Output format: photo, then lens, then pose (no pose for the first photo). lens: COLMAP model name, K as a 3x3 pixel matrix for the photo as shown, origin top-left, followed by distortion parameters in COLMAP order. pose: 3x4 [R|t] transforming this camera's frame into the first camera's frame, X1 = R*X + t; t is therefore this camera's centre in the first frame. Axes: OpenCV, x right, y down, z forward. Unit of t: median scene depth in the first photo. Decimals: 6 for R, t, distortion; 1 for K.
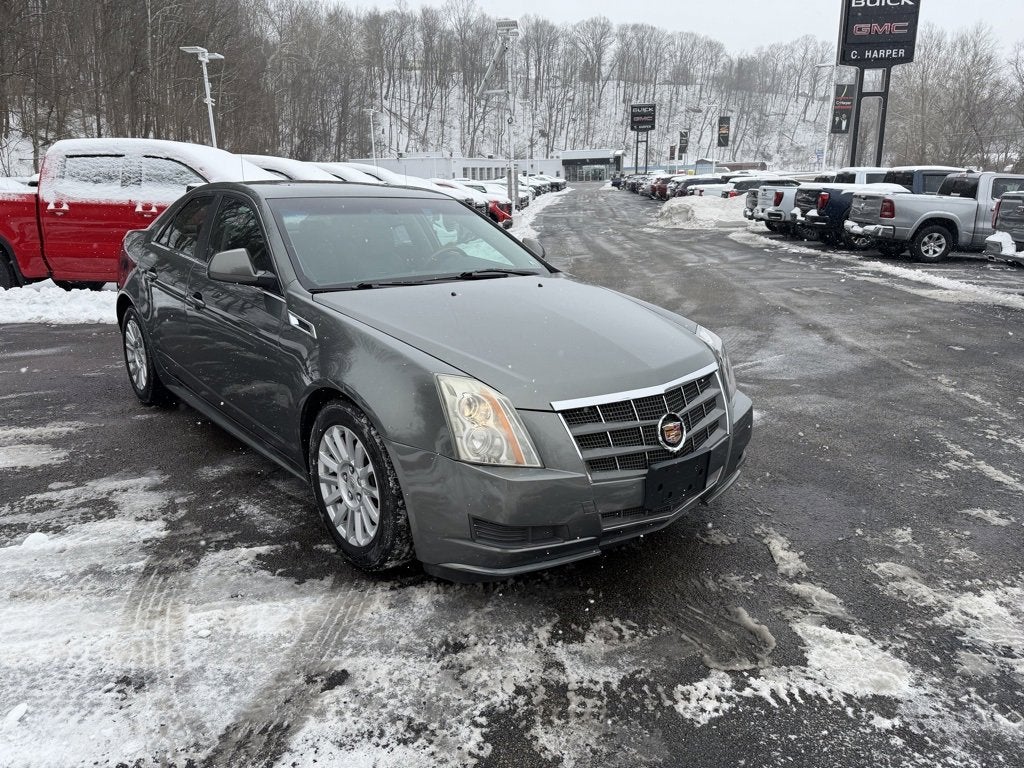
lens RADIAL K [[715.4, 0, 503.6], [0, 715.4, 386.3], [0, 0, 1]] dist [0.020937, -0.026135]
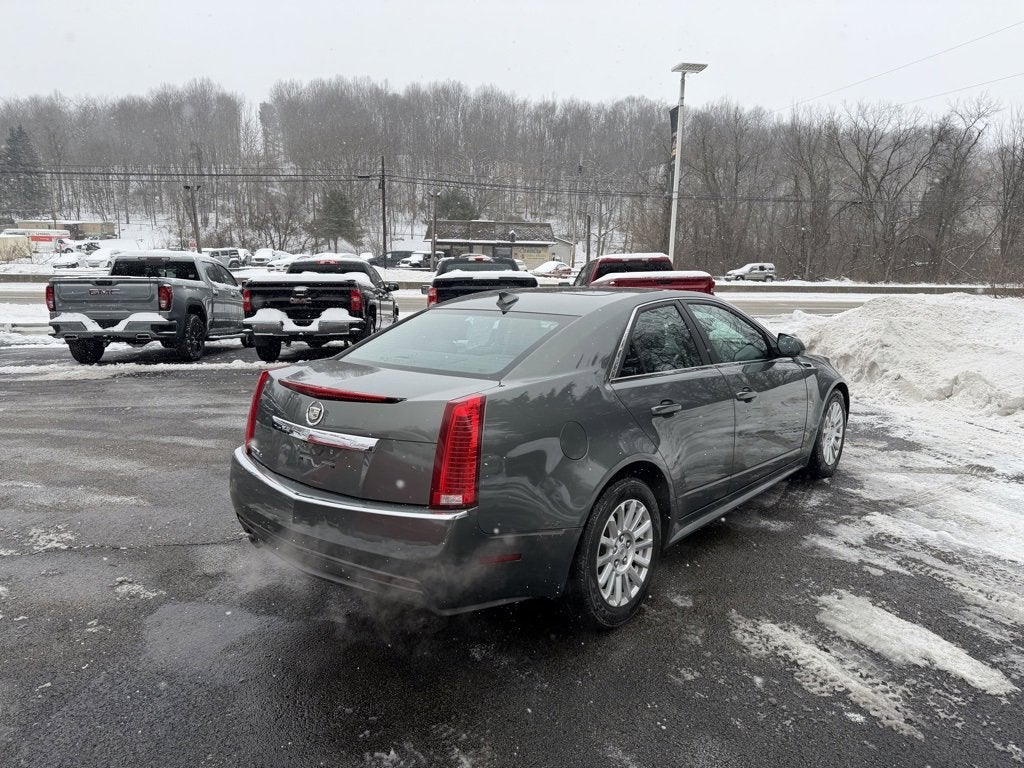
lens RADIAL K [[715.4, 0, 514.7], [0, 715.4, 391.2], [0, 0, 1]] dist [0.020937, -0.026135]
pose [[-0.159140, -0.175169, 0.971592, -1.889740], [0.263697, 0.940837, 0.212816, -0.594597], [-0.951388, 0.290073, -0.103534, 1.920031]]
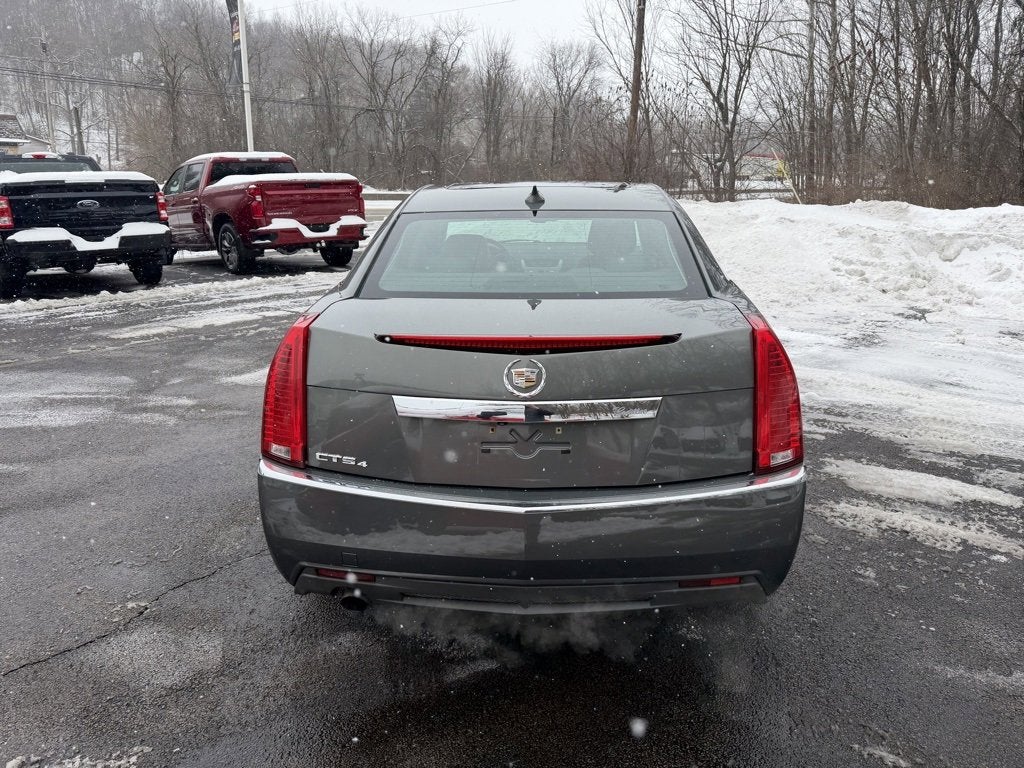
lens RADIAL K [[715.4, 0, 512.8], [0, 715.4, 387.4], [0, 0, 1]] dist [0.020937, -0.026135]
pose [[-0.737326, -0.197400, 0.646052, -1.252033], [0.177351, 0.866244, 0.467085, -0.715730], [-0.651841, 0.458972, -0.603695, 2.497178]]
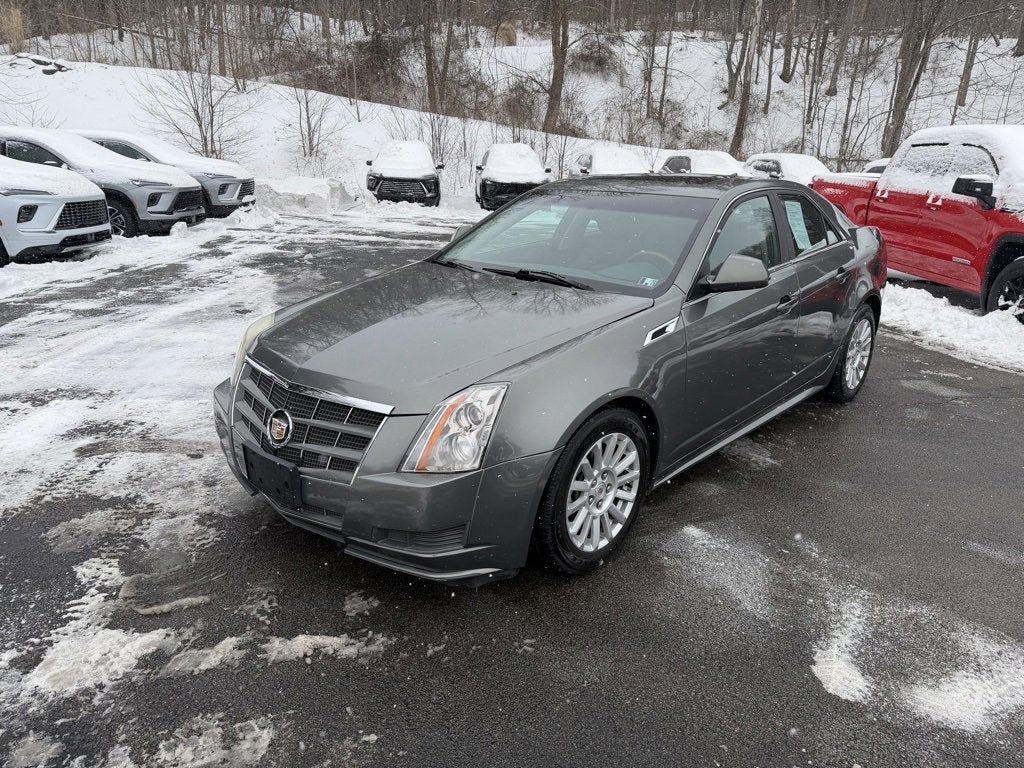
lens RADIAL K [[715.4, 0, 519.6], [0, 715.4, 375.9], [0, 0, 1]] dist [0.020937, -0.026135]
pose [[0.144009, 0.286749, -0.947120, 1.128246], [-0.280570, 0.929653, 0.238801, -0.315727], [0.948969, 0.231344, 0.214332, 1.003736]]
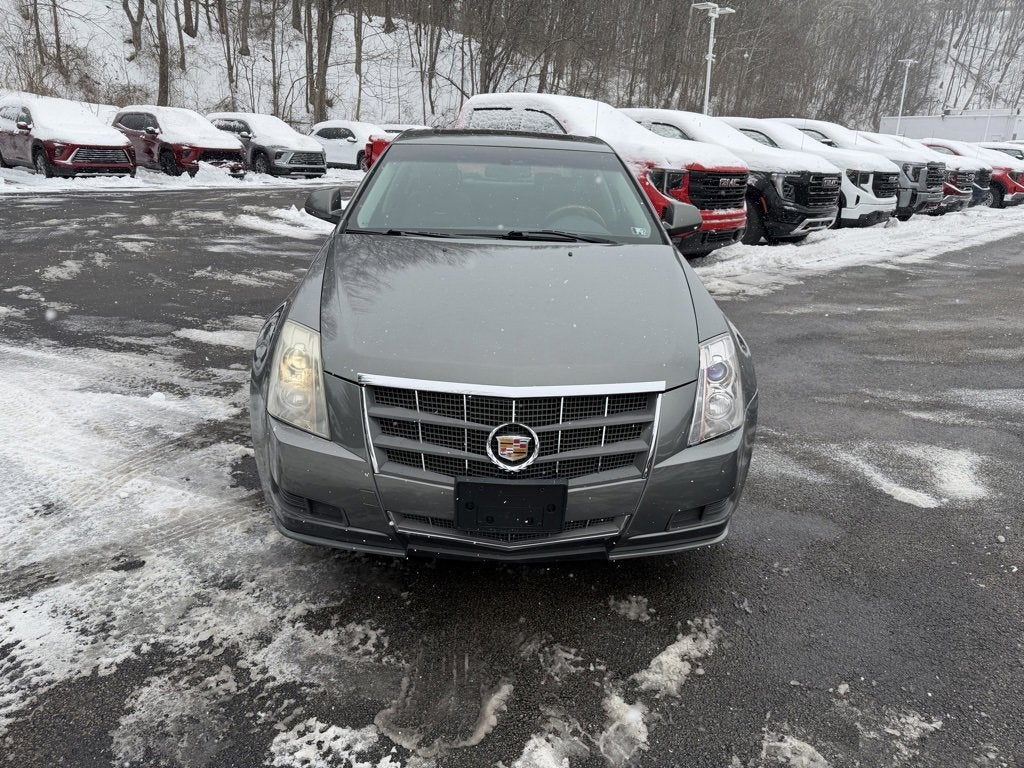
lens RADIAL K [[715.4, 0, 511.7], [0, 715.4, 374.8], [0, 0, 1]] dist [0.020937, -0.026135]
pose [[0.787493, 0.216680, -0.576979, 0.627856], [-0.193903, 0.975727, 0.101777, -0.089218], [0.585027, 0.031729, 0.810393, 0.319837]]
